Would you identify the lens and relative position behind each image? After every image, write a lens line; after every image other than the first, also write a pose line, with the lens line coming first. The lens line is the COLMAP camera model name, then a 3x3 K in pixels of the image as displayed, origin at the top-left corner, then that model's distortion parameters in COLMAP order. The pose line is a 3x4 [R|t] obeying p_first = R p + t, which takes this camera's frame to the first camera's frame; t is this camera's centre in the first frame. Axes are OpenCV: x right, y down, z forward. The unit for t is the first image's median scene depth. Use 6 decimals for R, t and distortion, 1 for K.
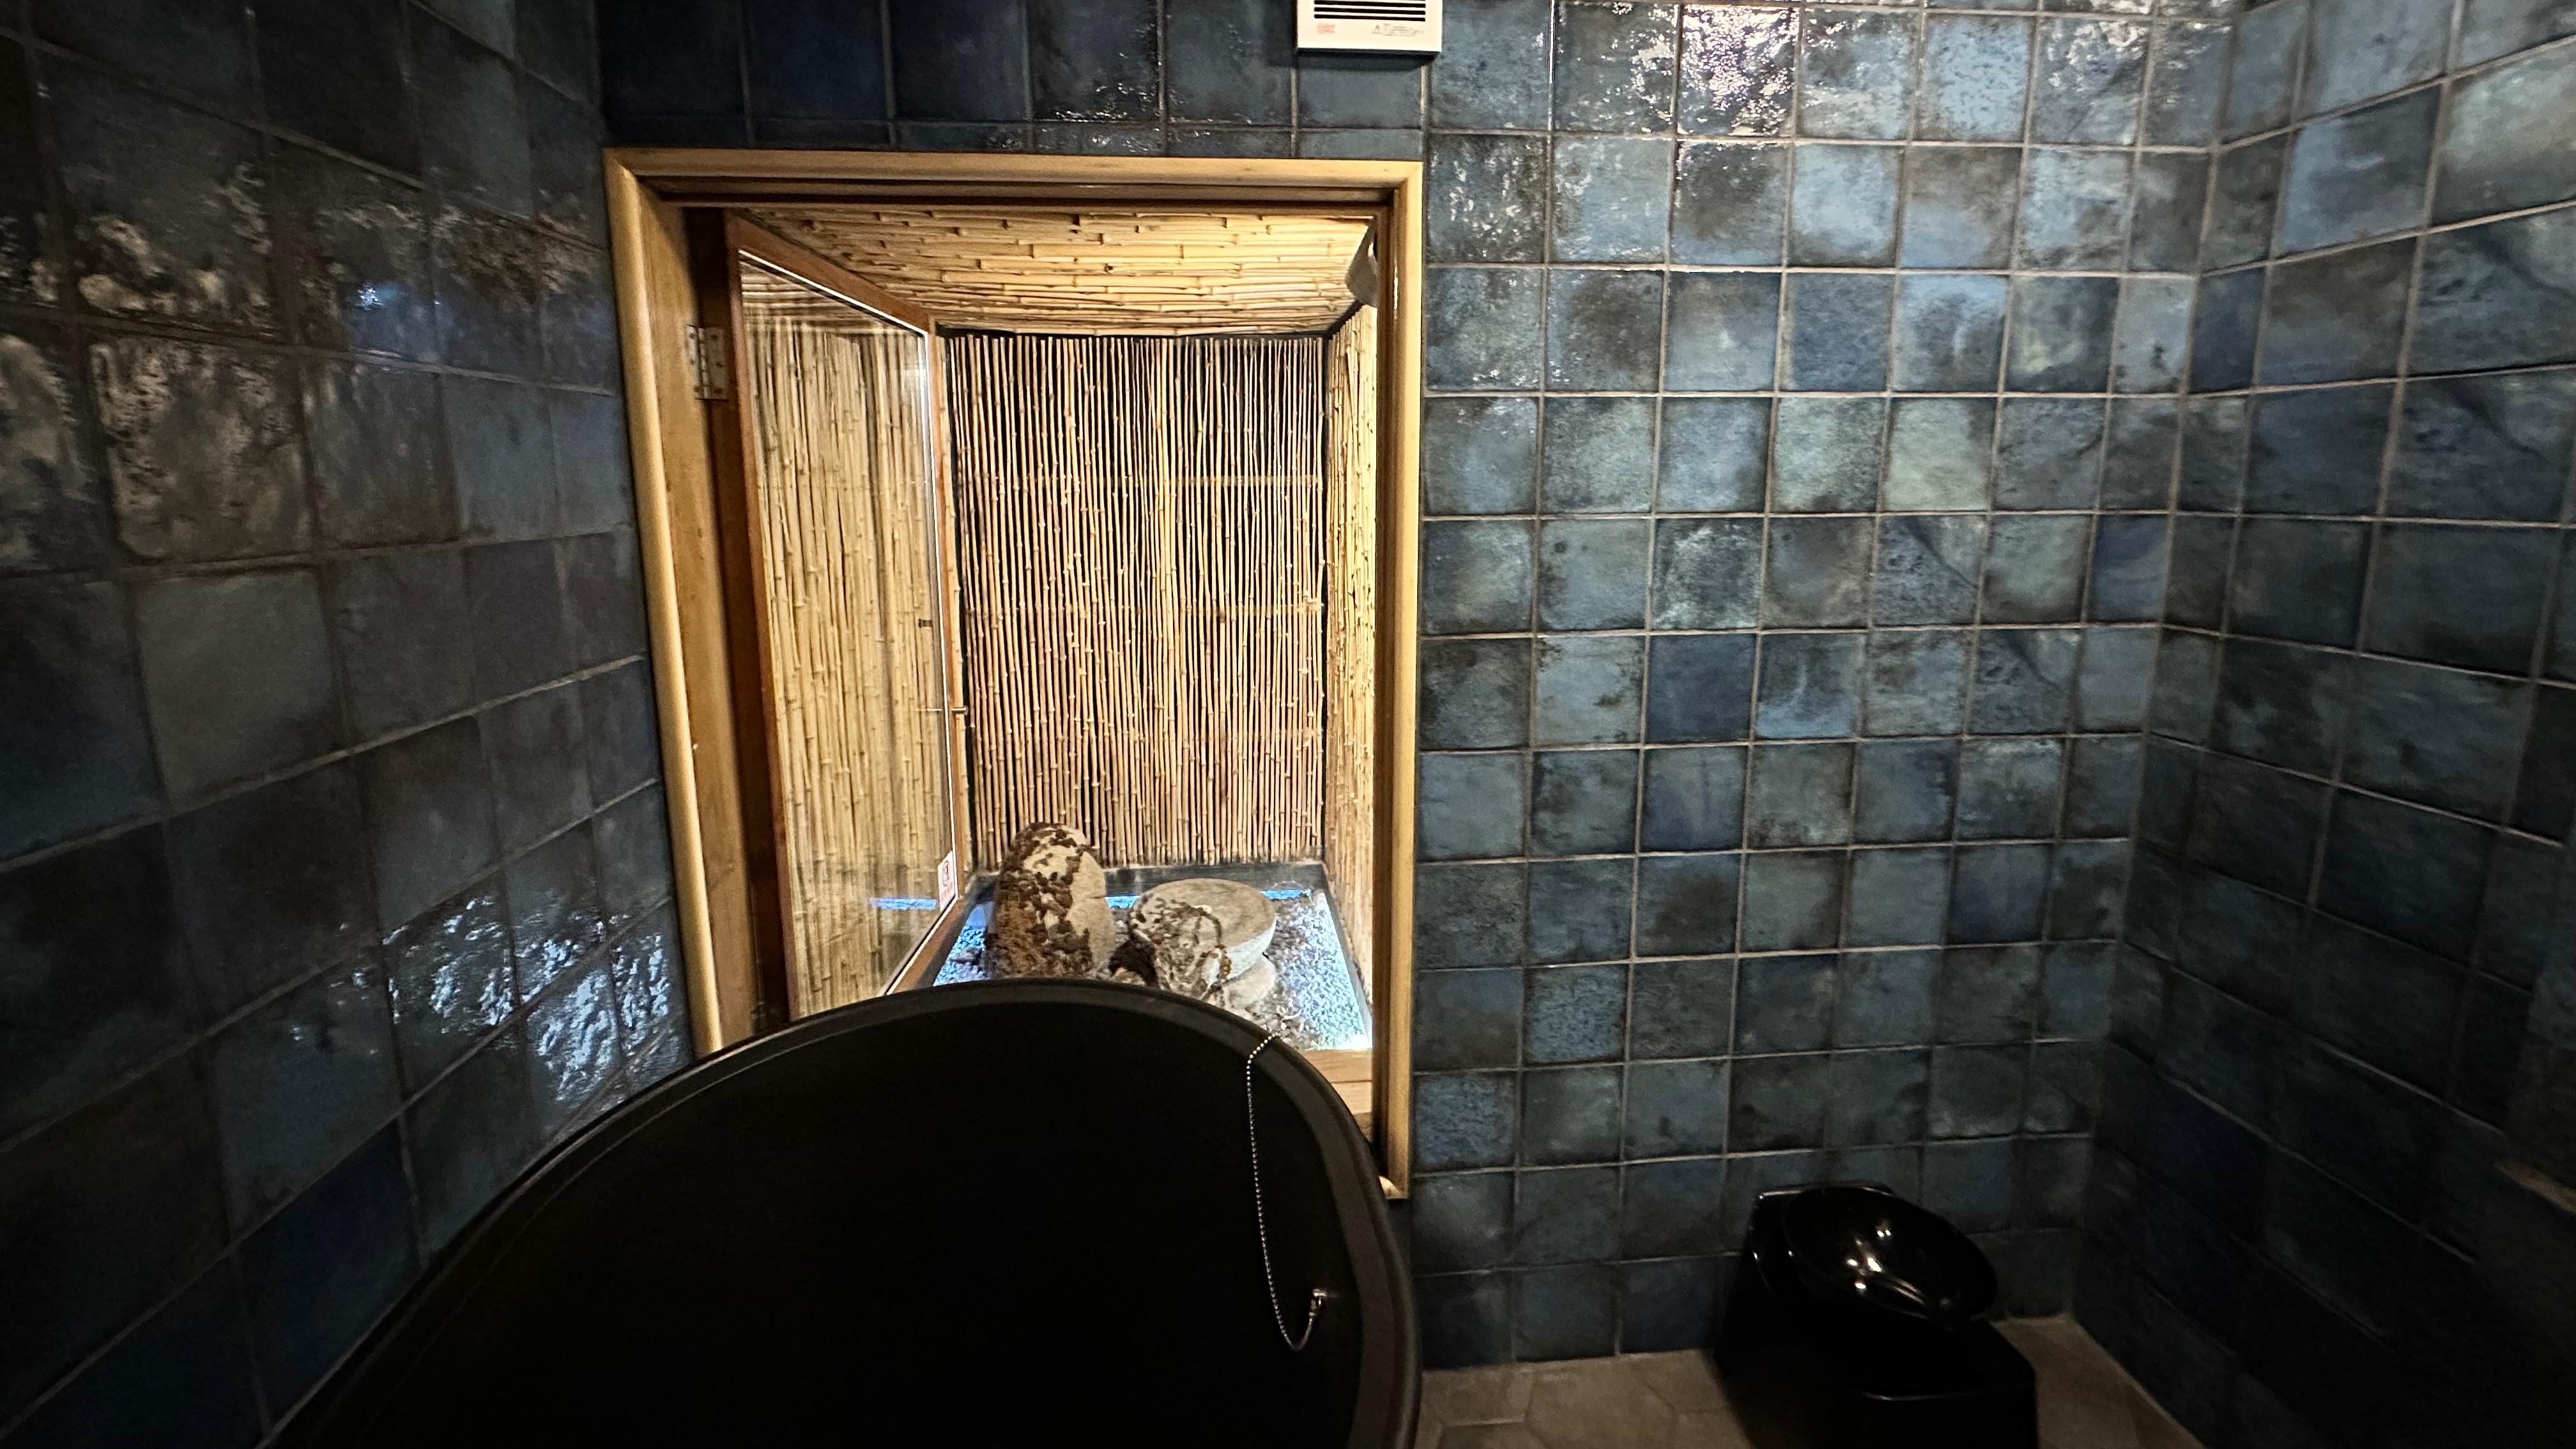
lens RADIAL K [[1024.0, 0, 1298.1], [0, 1024.0, 630.1], [0, 0, 1]] dist [-0.000036, -0.000334]
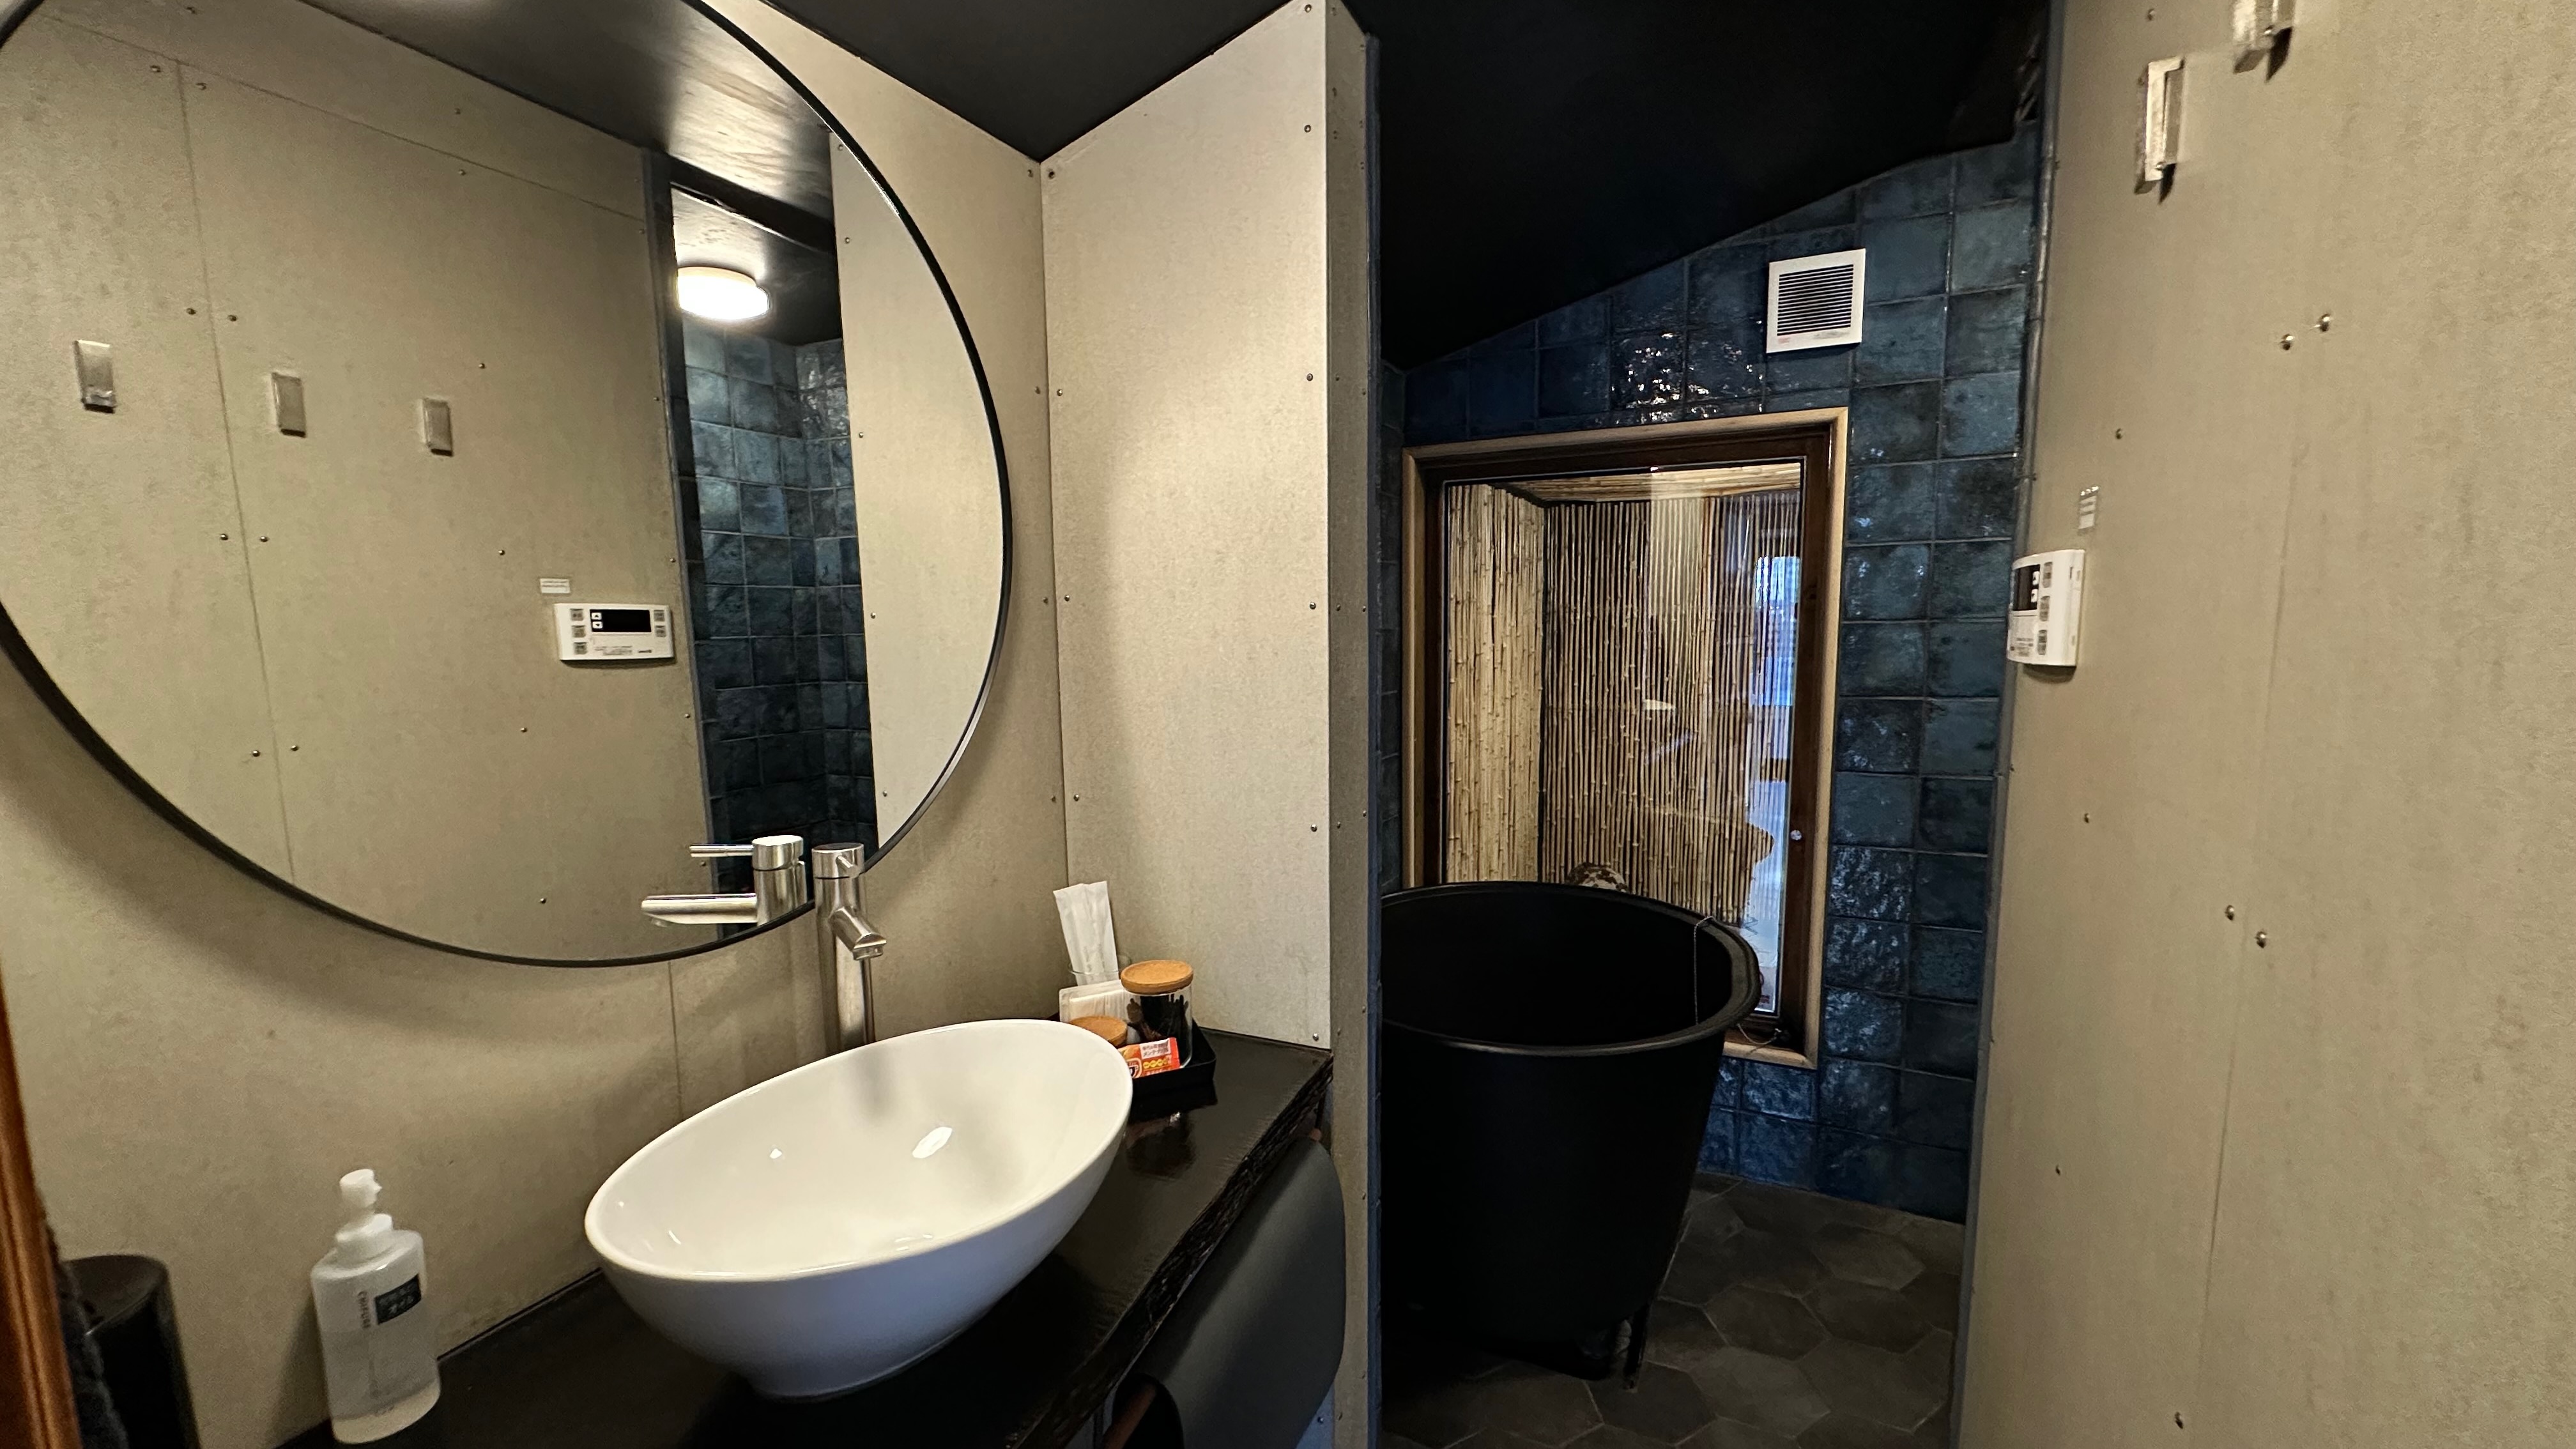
lens RADIAL K [[1024.0, 0, 1283.2], [0, 1024.0, 736.9], [0, 0, 1]] dist [-0.000036, -0.000334]
pose [[0.849909, 0.053903, -0.524165, 0.215161], [-0.070132, 0.997475, -0.011140, 0.141251], [0.522242, 0.046229, 0.851544, -0.768220]]
